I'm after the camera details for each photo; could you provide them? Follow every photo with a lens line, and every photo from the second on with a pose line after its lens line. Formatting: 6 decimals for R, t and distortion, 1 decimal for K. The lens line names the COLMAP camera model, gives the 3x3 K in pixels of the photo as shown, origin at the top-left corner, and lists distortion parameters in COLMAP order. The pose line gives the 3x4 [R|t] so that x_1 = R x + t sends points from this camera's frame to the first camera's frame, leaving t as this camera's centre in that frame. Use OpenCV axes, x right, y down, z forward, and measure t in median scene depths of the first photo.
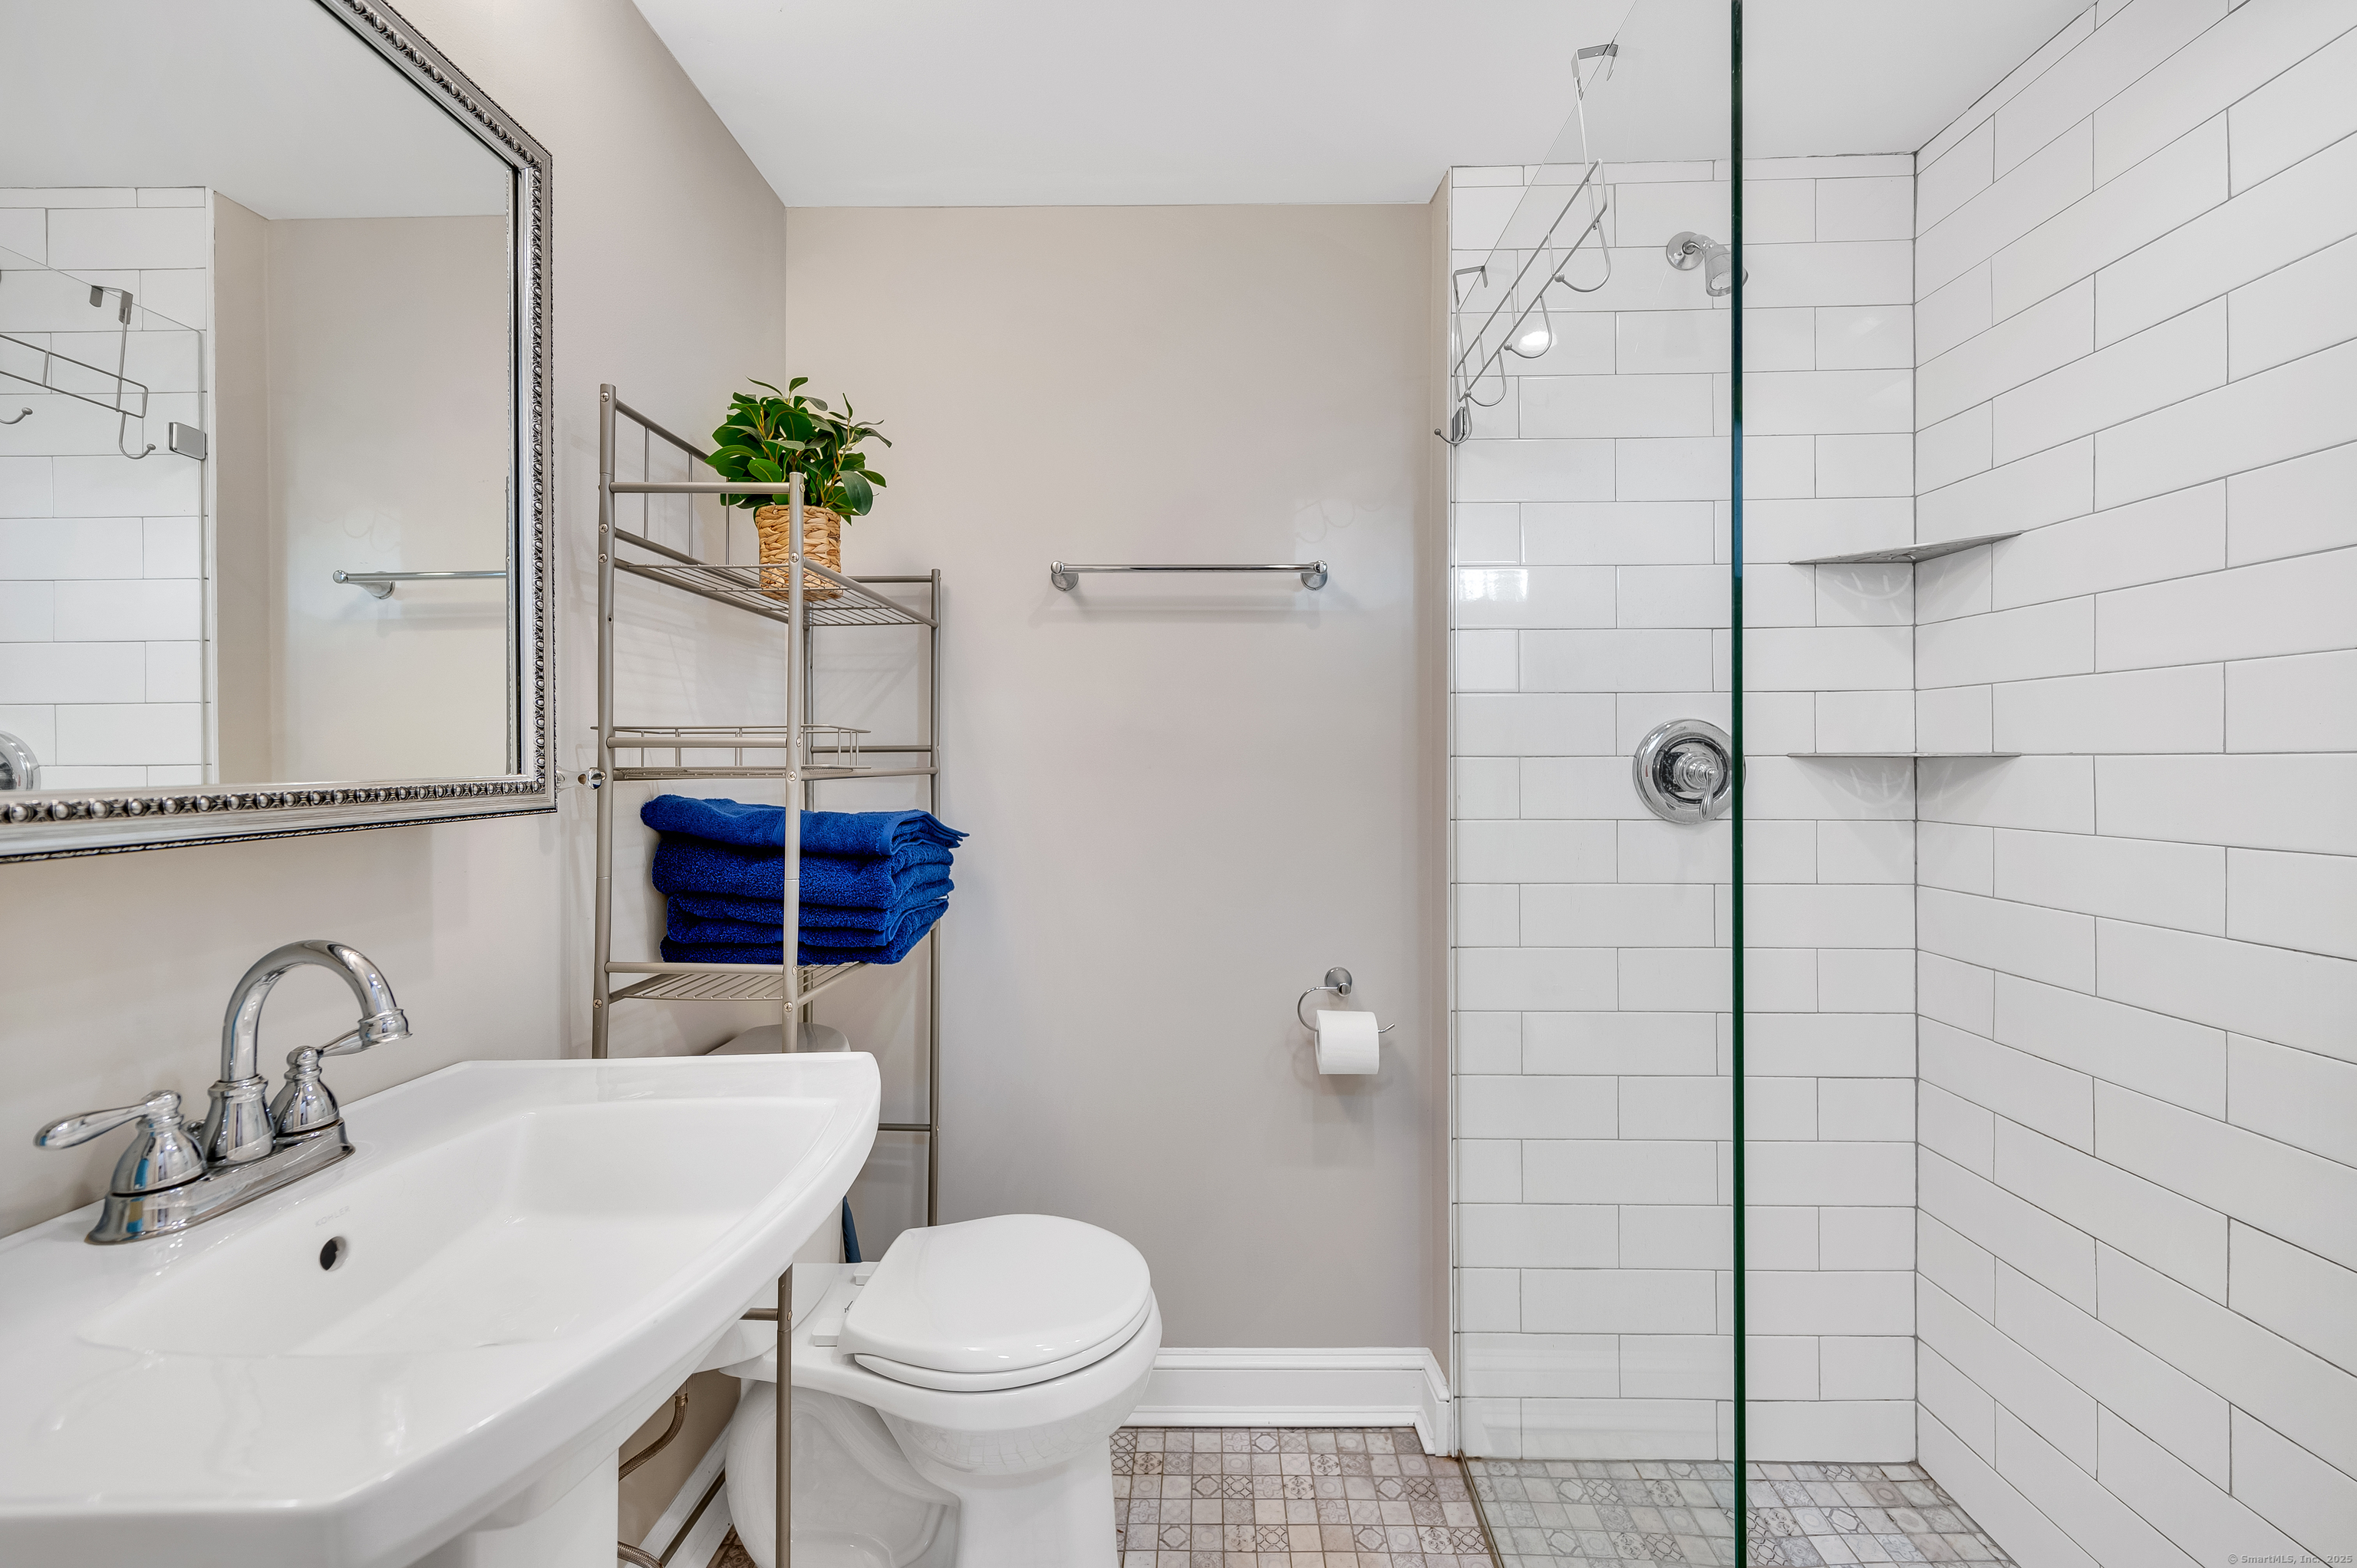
lens RADIAL K [[1003.9, 0, 1177.2], [0, 1003.9, 761.8], [0, 0, 1]] dist [0.000270, 0.000068]
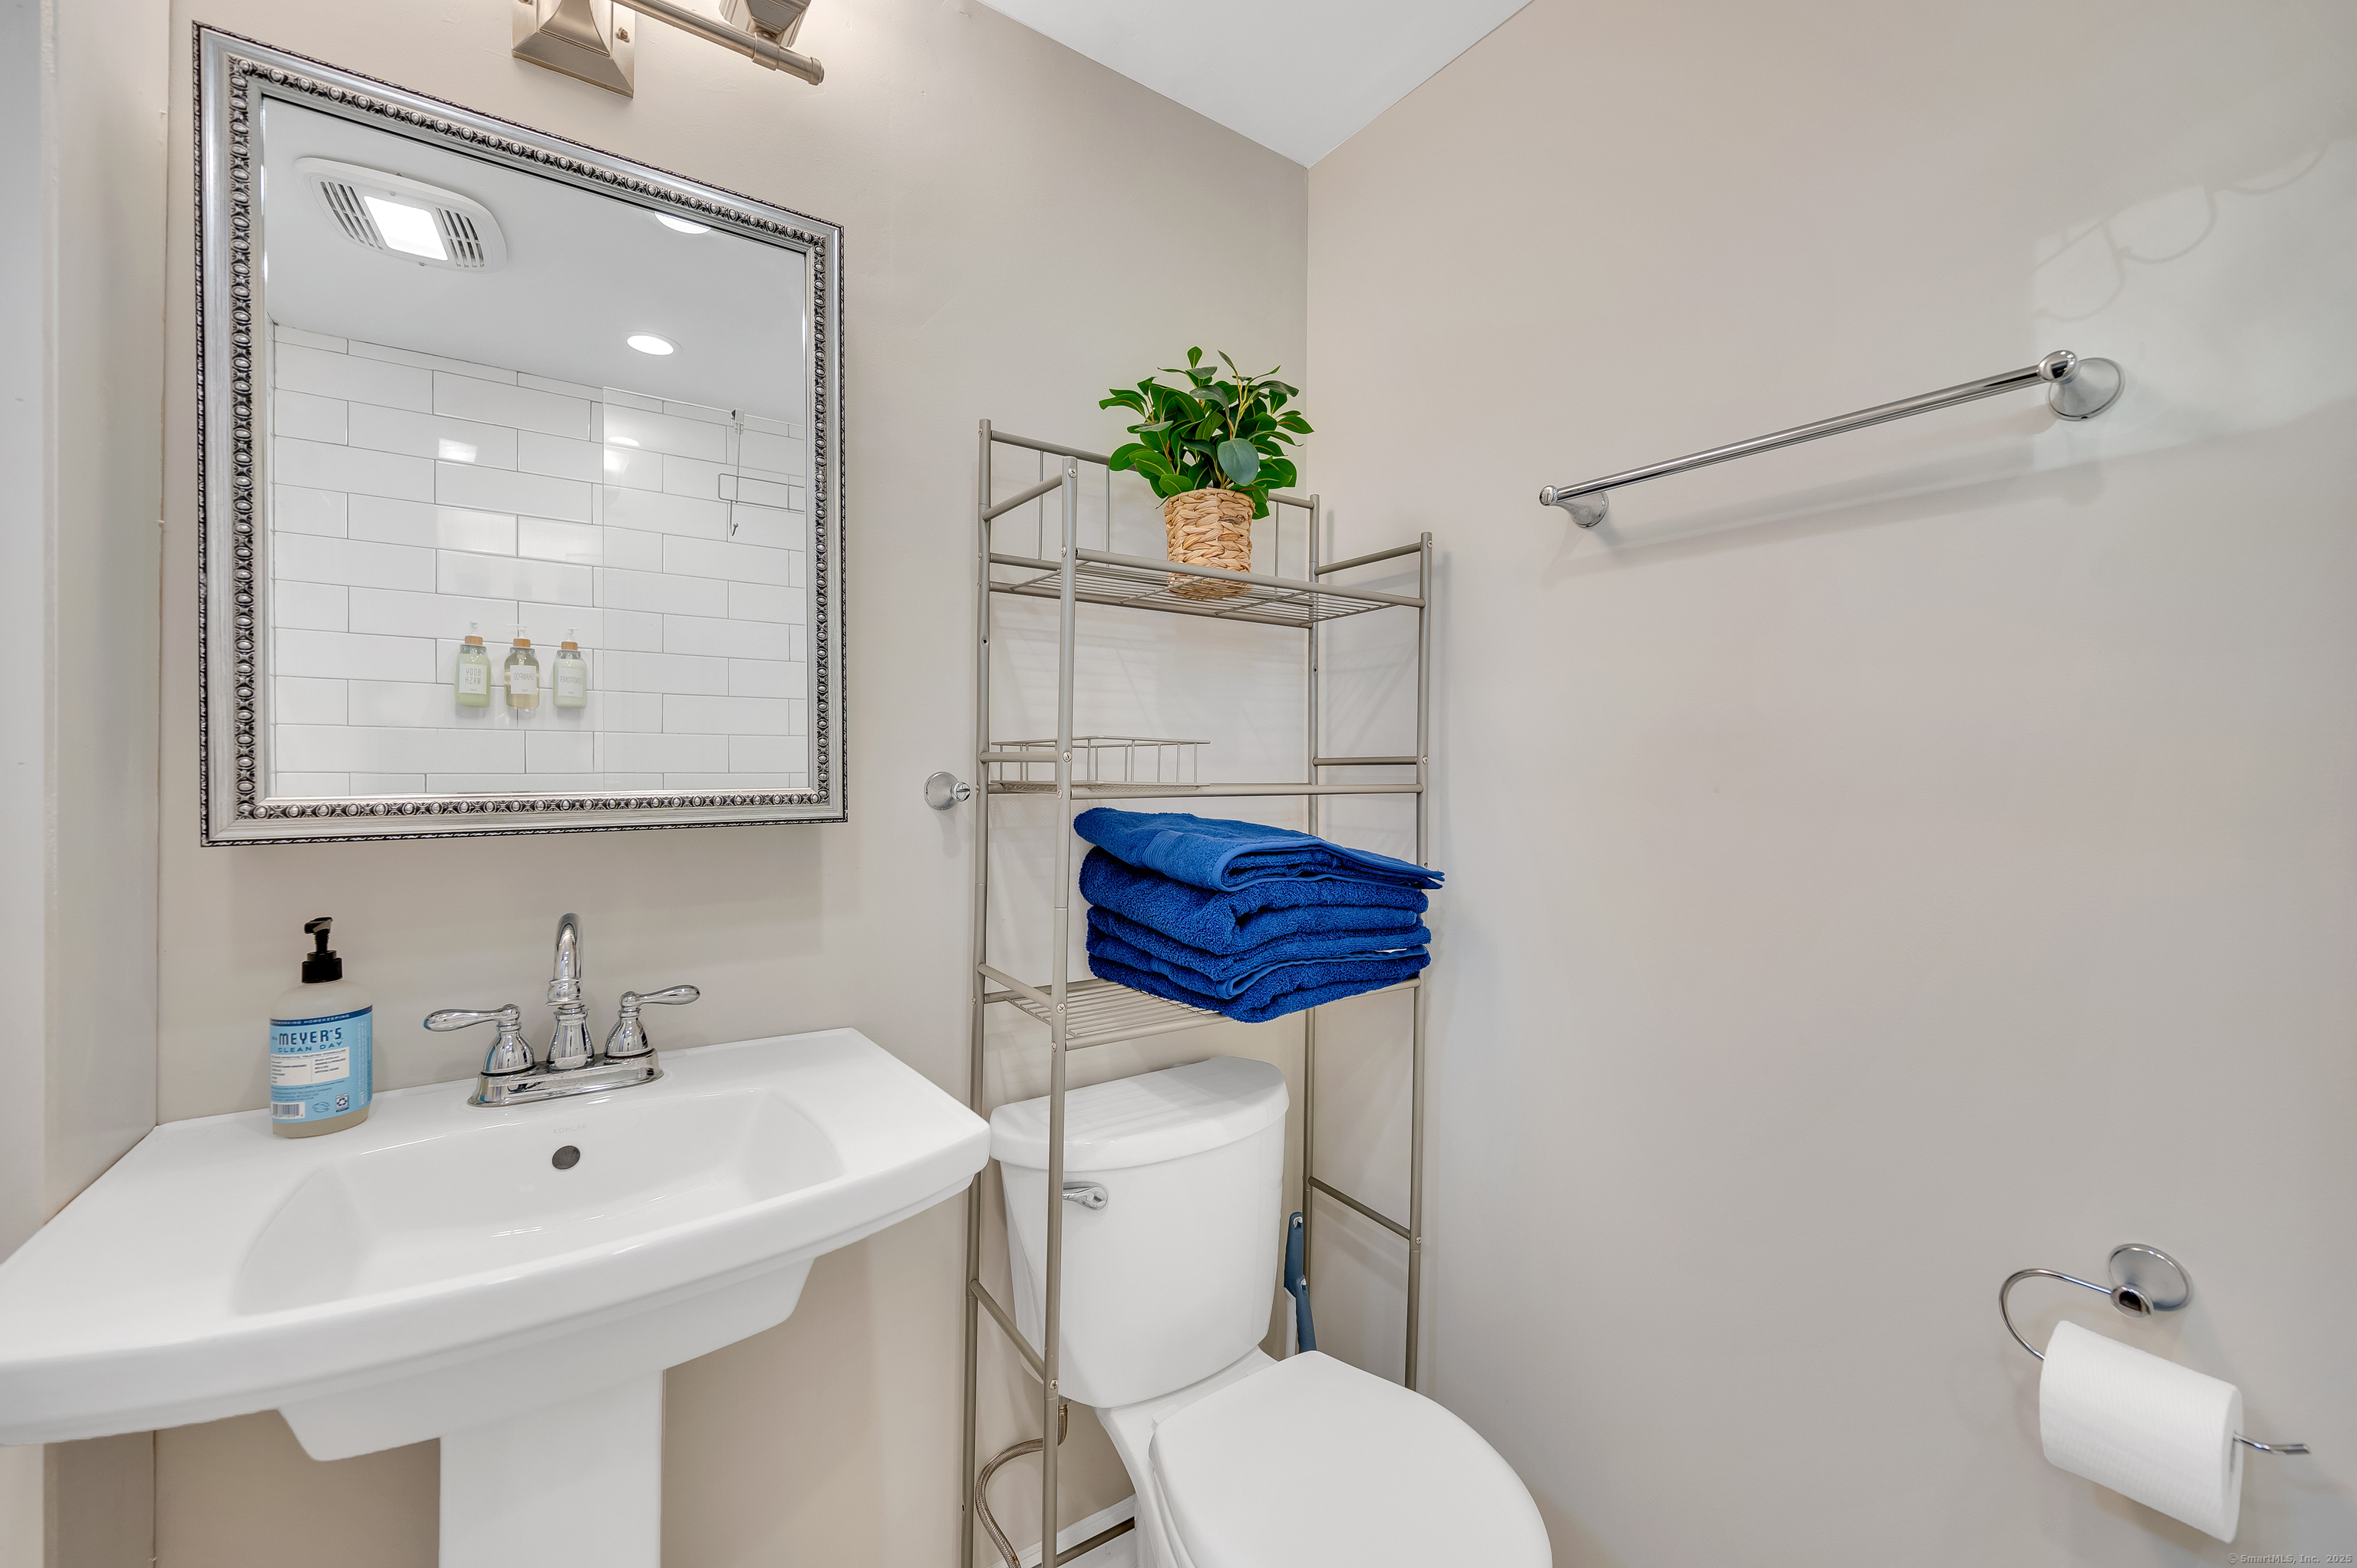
lens RADIAL K [[961.2, 0, 1174.0], [0, 961.2, 777.5], [0, 0, 1]] dist [0.000414, 0.000510]
pose [[0.580167, 0.010597, -0.814428, 0.322317], [-0.004829, 0.999943, 0.009571, -0.007452], [0.814483, -0.001620, 0.580185, 0.490595]]
